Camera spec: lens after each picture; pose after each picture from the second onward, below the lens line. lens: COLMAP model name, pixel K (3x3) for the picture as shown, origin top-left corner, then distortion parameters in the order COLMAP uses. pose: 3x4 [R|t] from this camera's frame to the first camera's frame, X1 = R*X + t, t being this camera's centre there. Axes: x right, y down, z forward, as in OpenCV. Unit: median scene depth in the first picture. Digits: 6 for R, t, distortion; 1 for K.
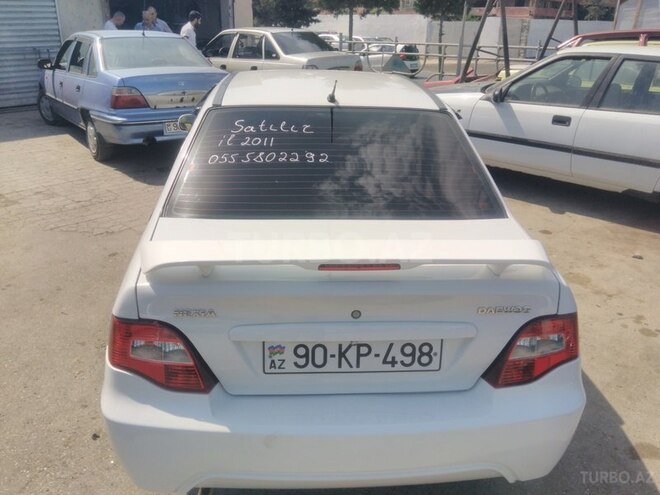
lens RADIAL K [[545.8, 0, 328.8], [0, 545.8, 243.2], [0, 0, 1]] dist [0.100544, -0.143936]
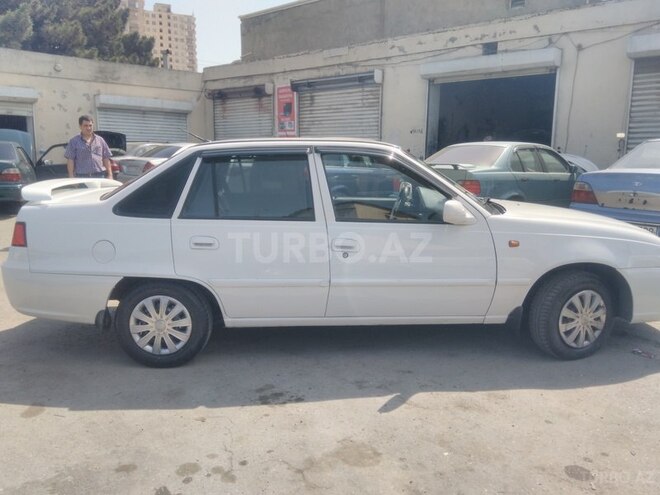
lens RADIAL K [[545.8, 0, 328.8], [0, 545.8, 243.2], [0, 0, 1]] dist [0.100544, -0.143936]
pose [[-0.049828, 0.142745, -0.988504, 2.552196], [-0.374479, 0.914860, 0.150987, -0.578912], [0.925895, 0.377698, 0.007869, 2.190220]]
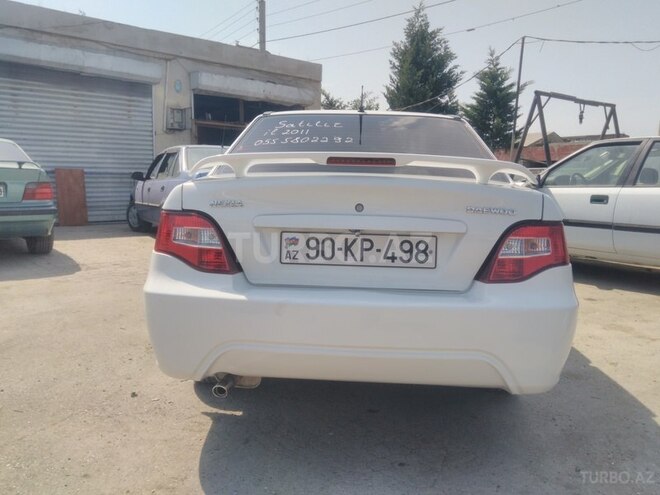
lens RADIAL K [[545.8, 0, 328.8], [0, 545.8, 243.2], [0, 0, 1]] dist [0.100544, -0.143936]
pose [[0.992813, 0.013168, -0.118950, 0.118794], [-0.044951, 0.962184, -0.268666, 0.494668], [0.110914, 0.272082, 0.955861, -0.103348]]
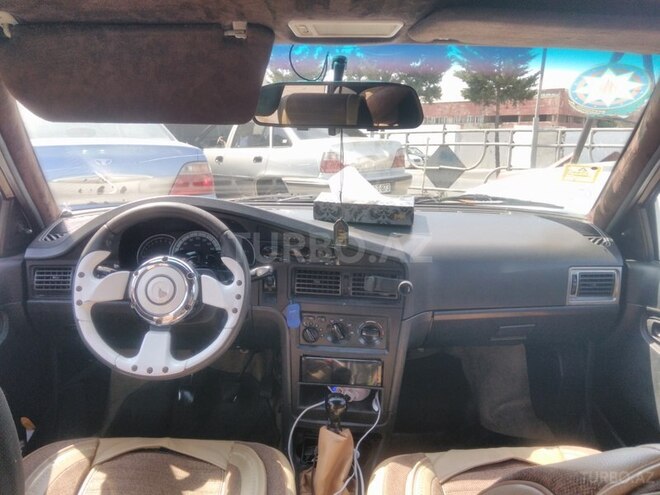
lens RADIAL K [[545.8, 0, 328.8], [0, 545.8, 243.2], [0, 0, 1]] dist [0.100544, -0.143936]
pose [[0.998374, -0.010464, -0.056040, -0.000169], [-0.000572, 0.981123, -0.193384, -0.372925], [0.057005, 0.193102, 0.979521, 1.802875]]
